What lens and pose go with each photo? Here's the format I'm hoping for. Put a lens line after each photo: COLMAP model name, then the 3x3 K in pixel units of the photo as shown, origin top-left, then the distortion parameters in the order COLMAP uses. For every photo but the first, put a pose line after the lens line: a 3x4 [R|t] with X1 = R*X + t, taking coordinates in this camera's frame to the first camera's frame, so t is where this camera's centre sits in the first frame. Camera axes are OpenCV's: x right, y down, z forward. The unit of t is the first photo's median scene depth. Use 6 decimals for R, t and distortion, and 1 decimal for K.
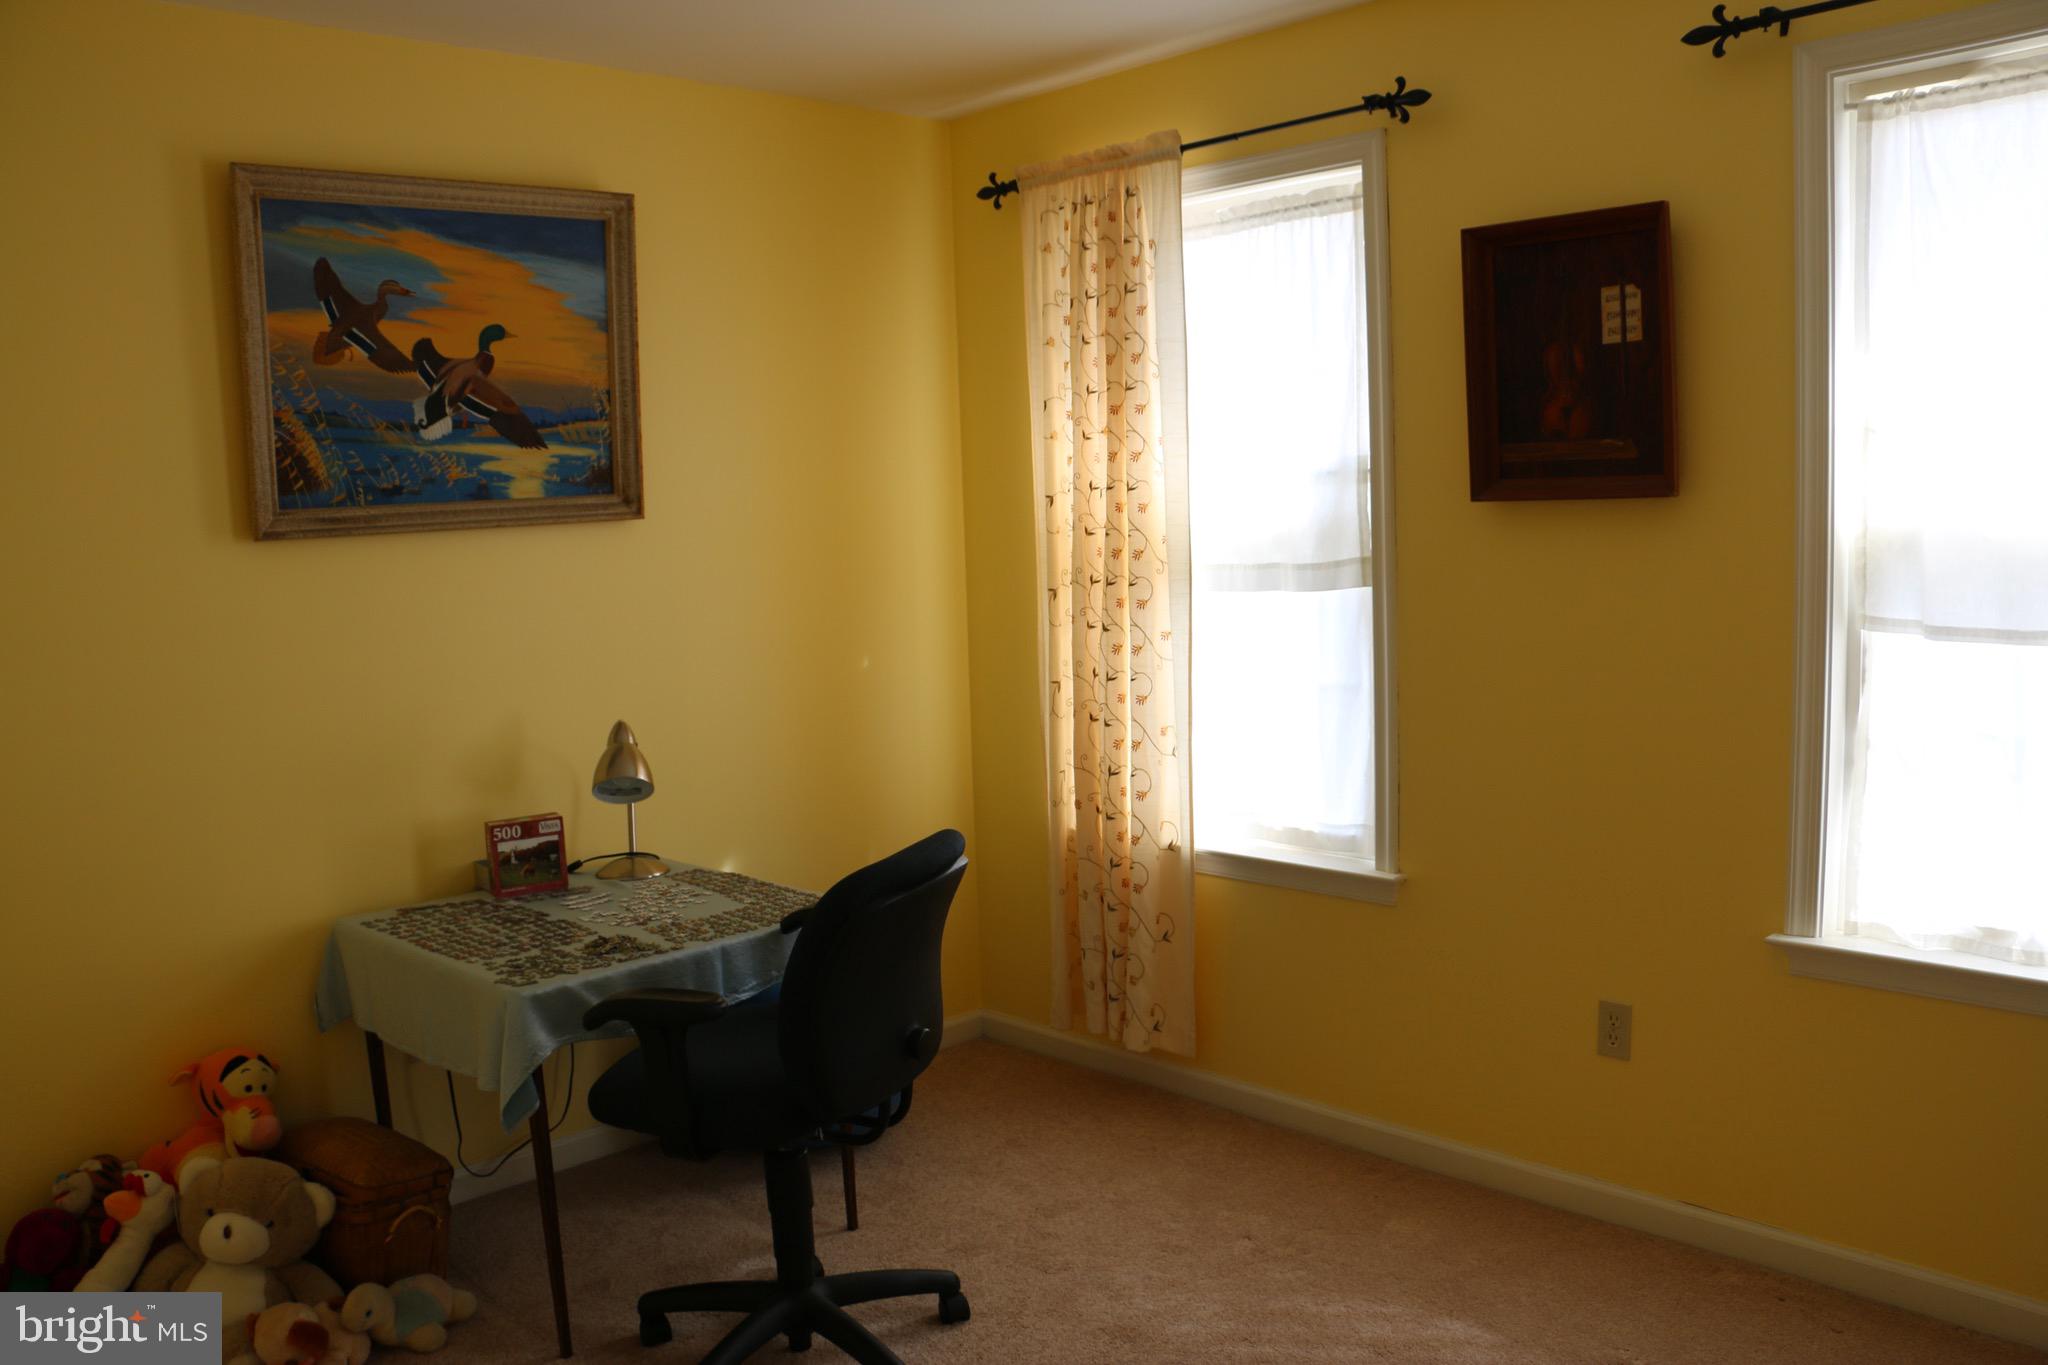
lens RADIAL K [[1677.4, 0, 1027.0], [0, 1677.4, 690.4], [0, 0, 1]] dist [-0.183916, 0.161865]
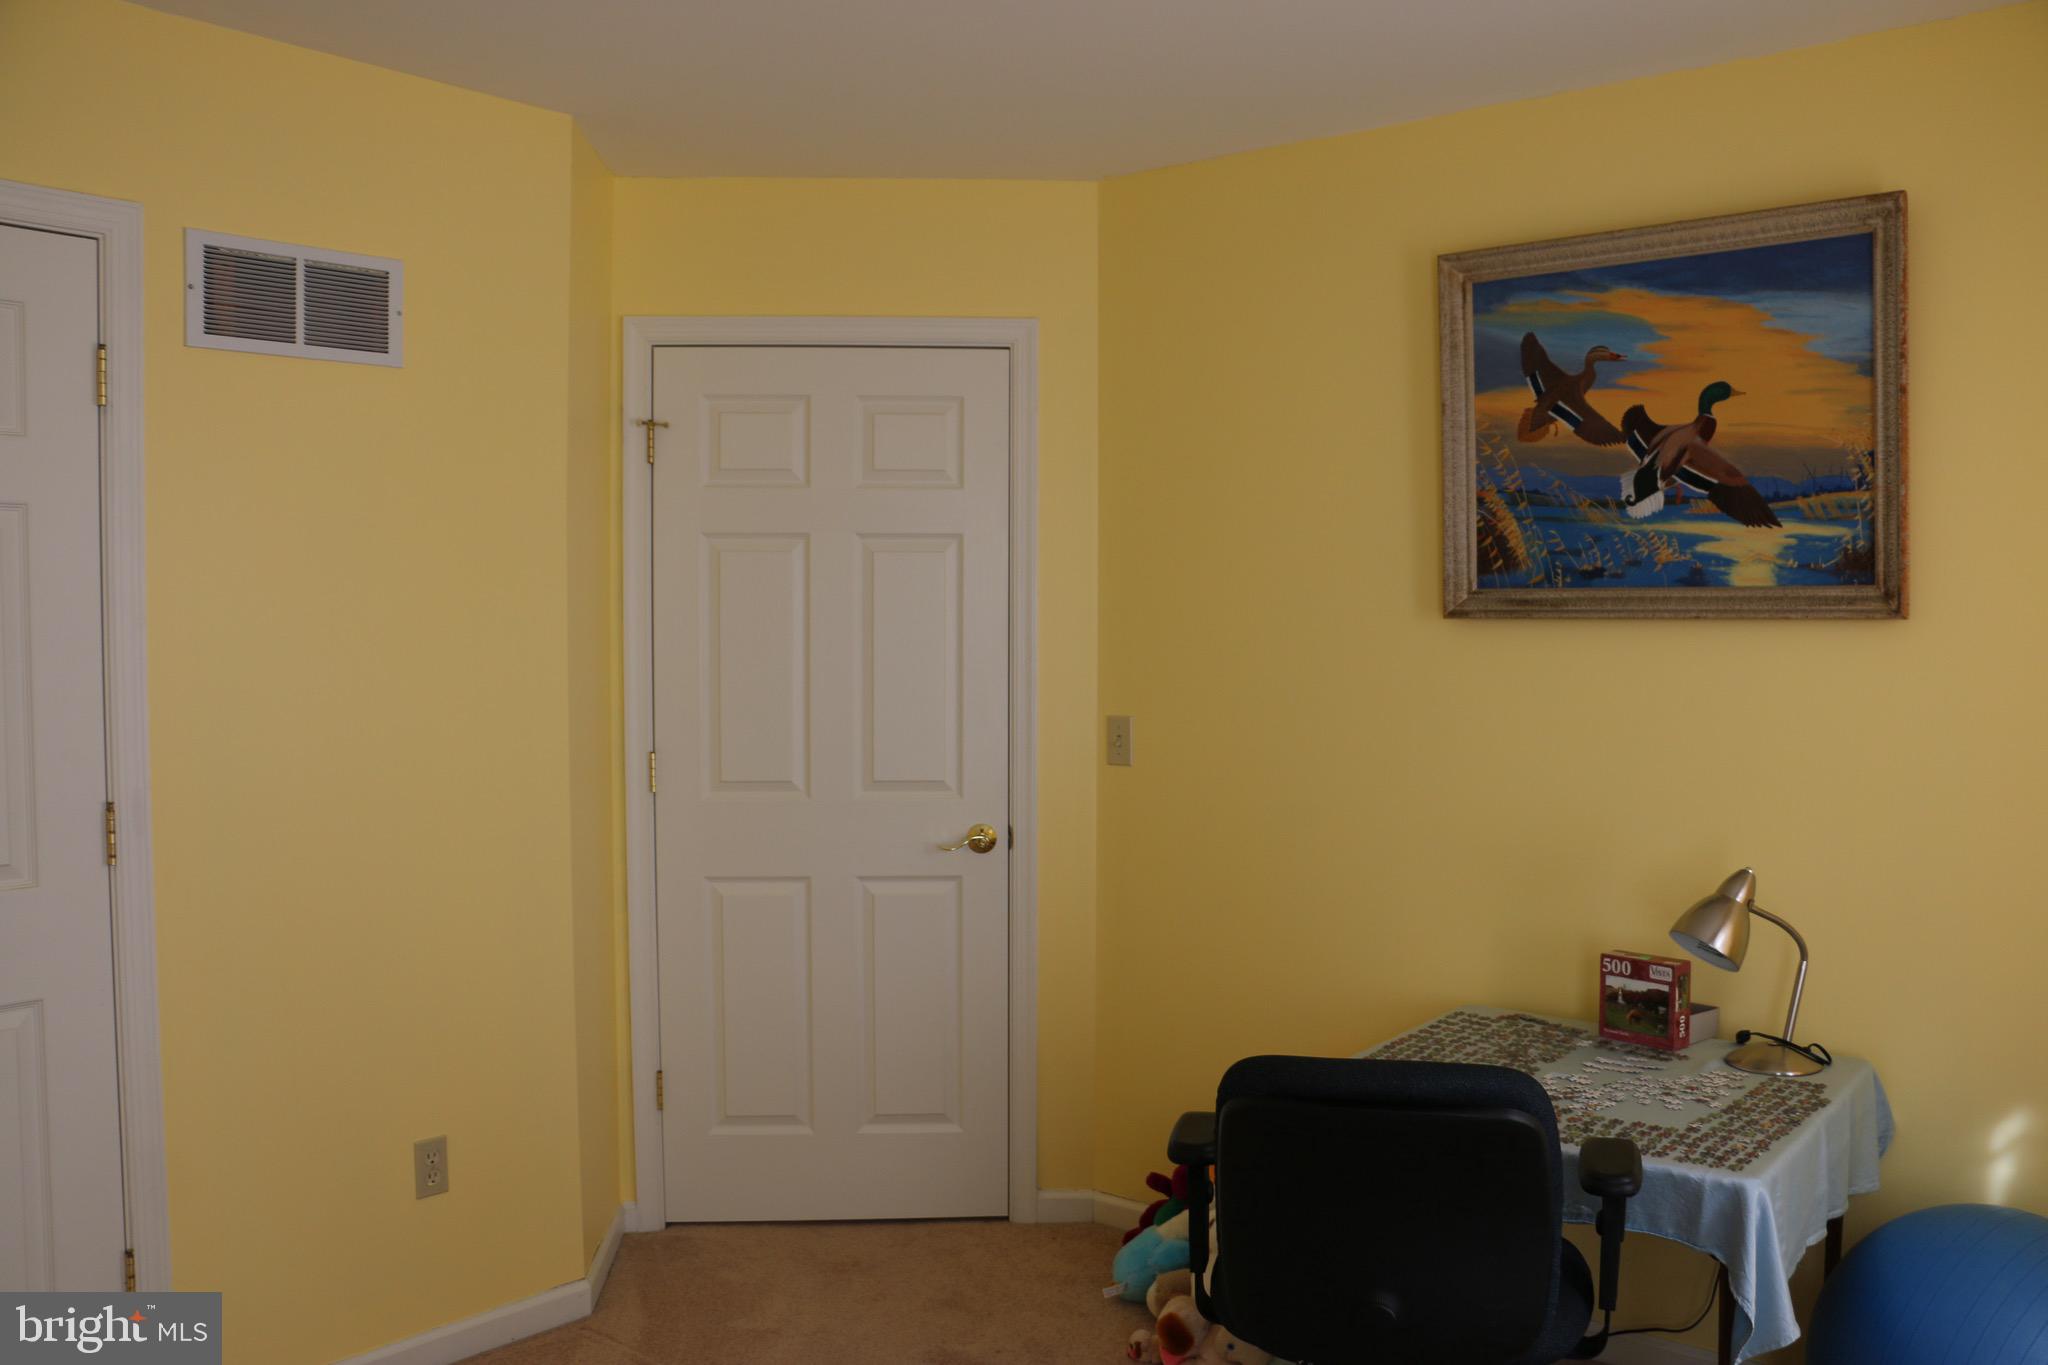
lens RADIAL K [[1677.4, 0, 1027.0], [0, 1677.4, 690.4], [0, 0, 1]] dist [-0.183916, 0.161865]
pose [[0.101861, 0.087110, -0.990977, 0.472498], [-0.116381, 0.990362, 0.075093, -0.082639], [0.987968, 0.107682, 0.111017, 0.545355]]
